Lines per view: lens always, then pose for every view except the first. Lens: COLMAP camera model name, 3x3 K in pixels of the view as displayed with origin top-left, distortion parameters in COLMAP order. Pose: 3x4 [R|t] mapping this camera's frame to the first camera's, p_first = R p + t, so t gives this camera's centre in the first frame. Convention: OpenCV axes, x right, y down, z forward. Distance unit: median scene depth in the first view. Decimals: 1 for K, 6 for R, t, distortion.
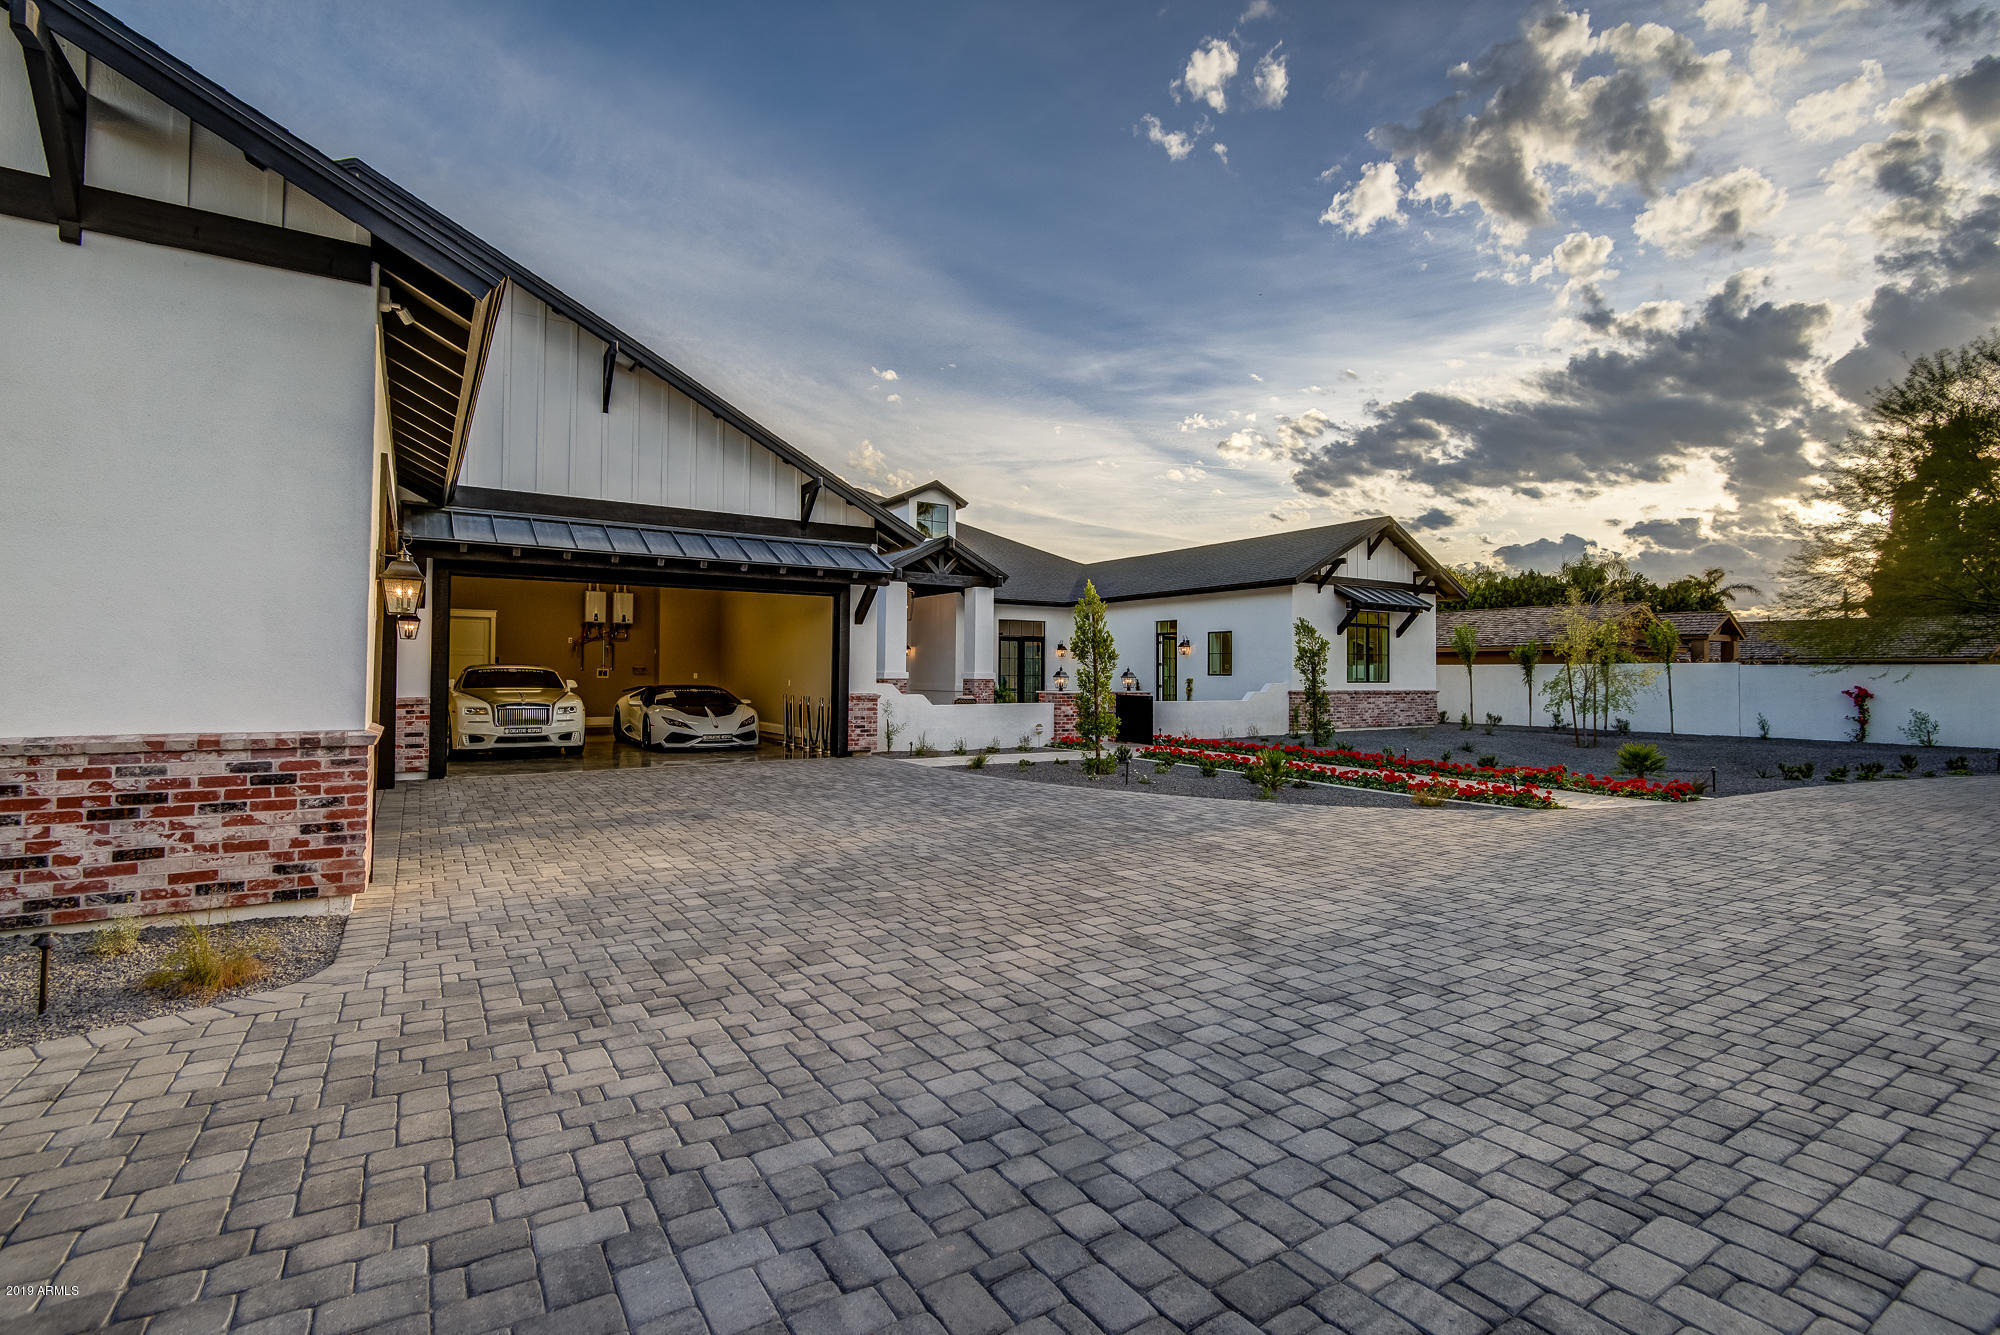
lens RADIAL K [[906.9, 0, 1005.7], [0, 906.9, 655.6], [0, 0, 1]] dist [0.031564, -0.015699]
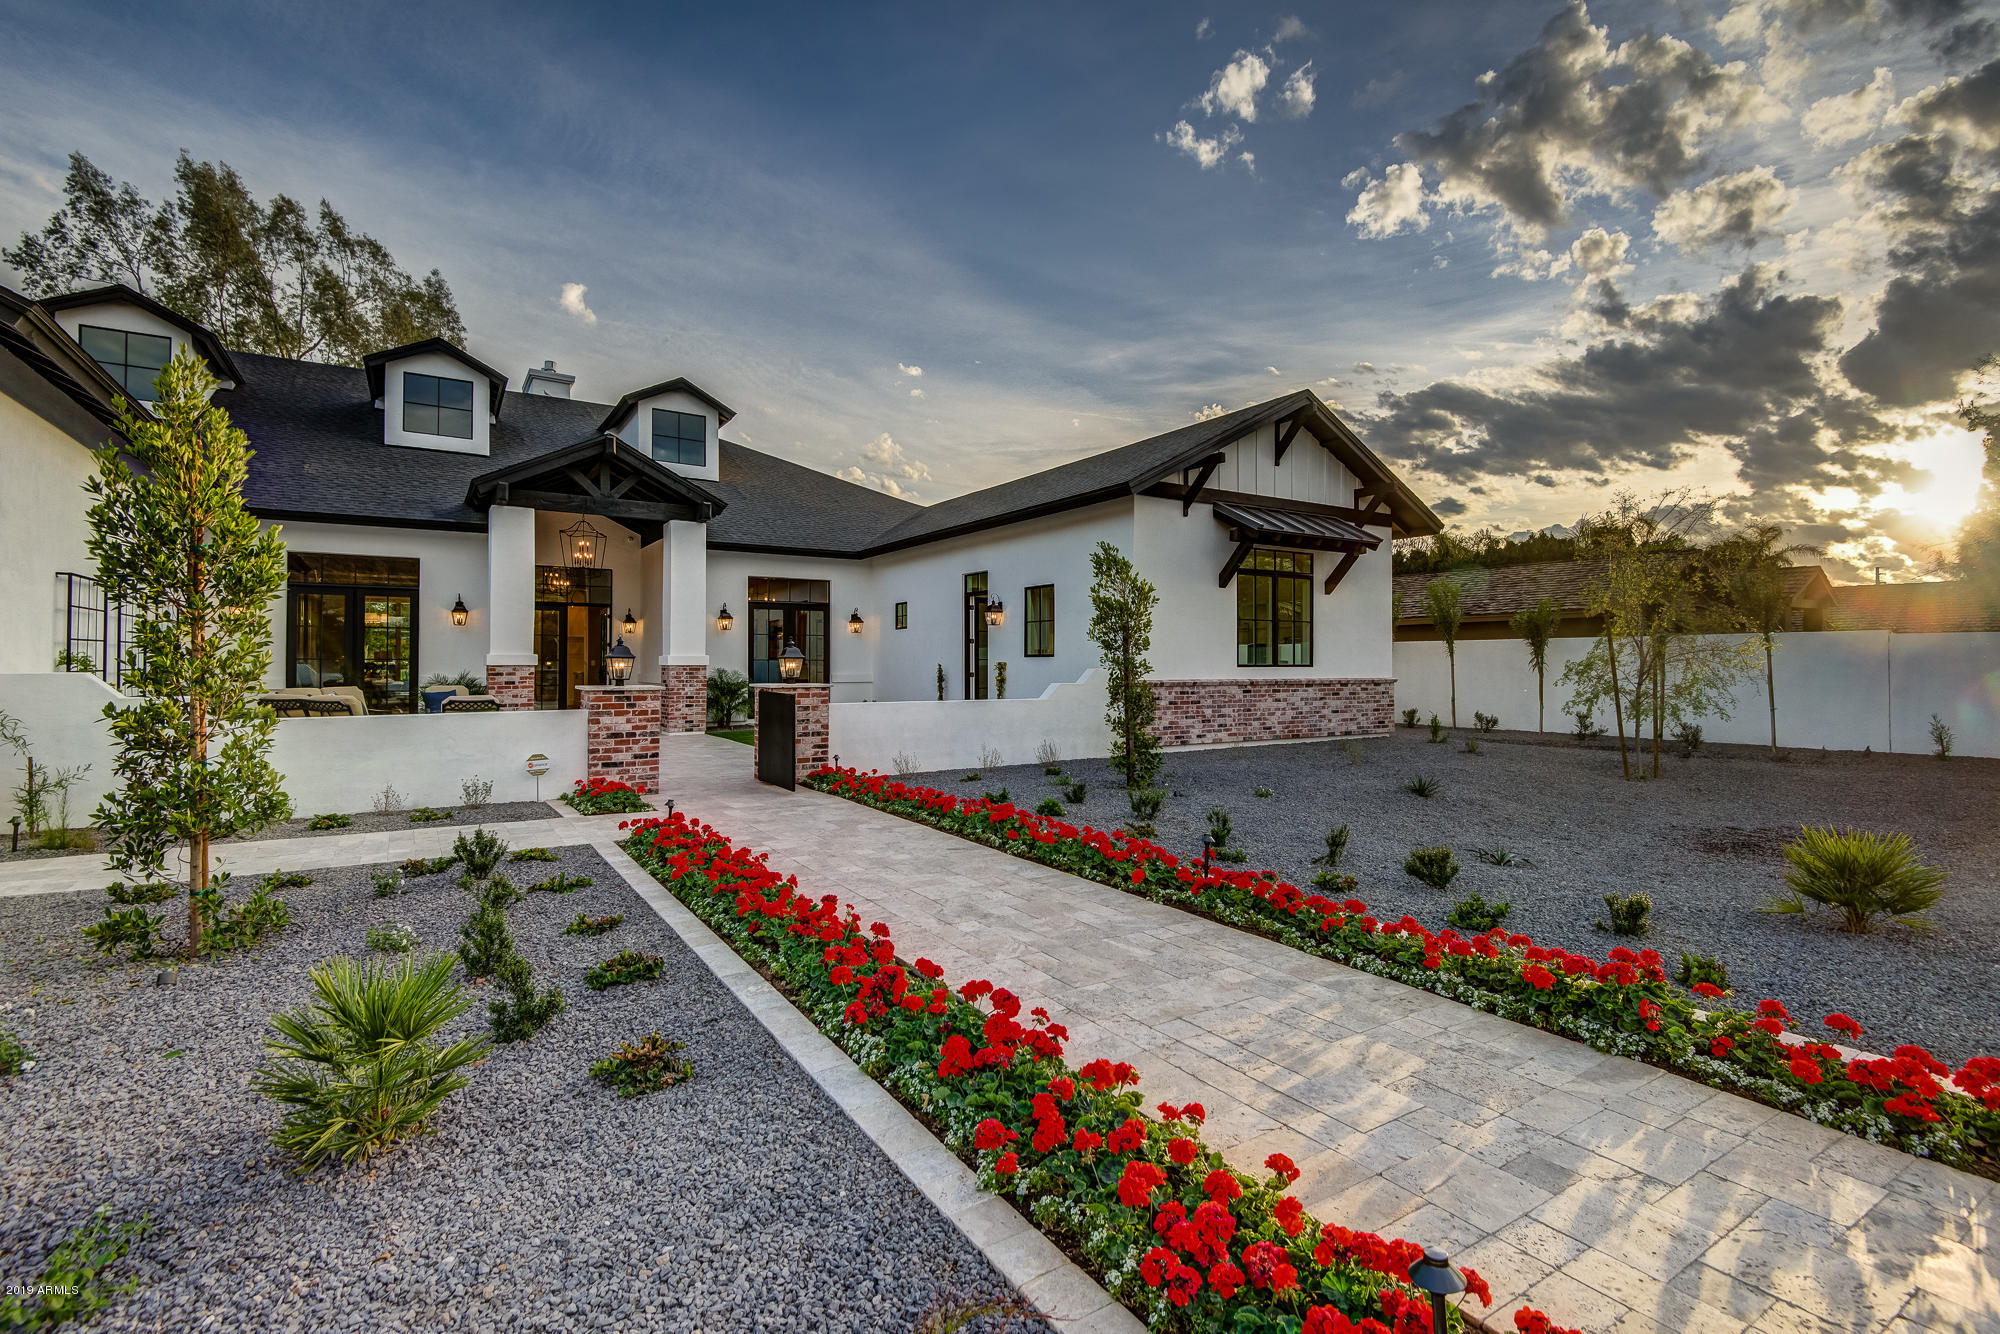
lens RADIAL K [[906.9, 0, 1005.7], [0, 906.9, 655.1], [0, 0, 1]] dist [0.031564, -0.015699]
pose [[0.999937, -0.005707, -0.009705, 0.217510], [0.005810, 0.999927, 0.010594, 0.013907], [0.009644, -0.010650, 0.999897, 0.378388]]
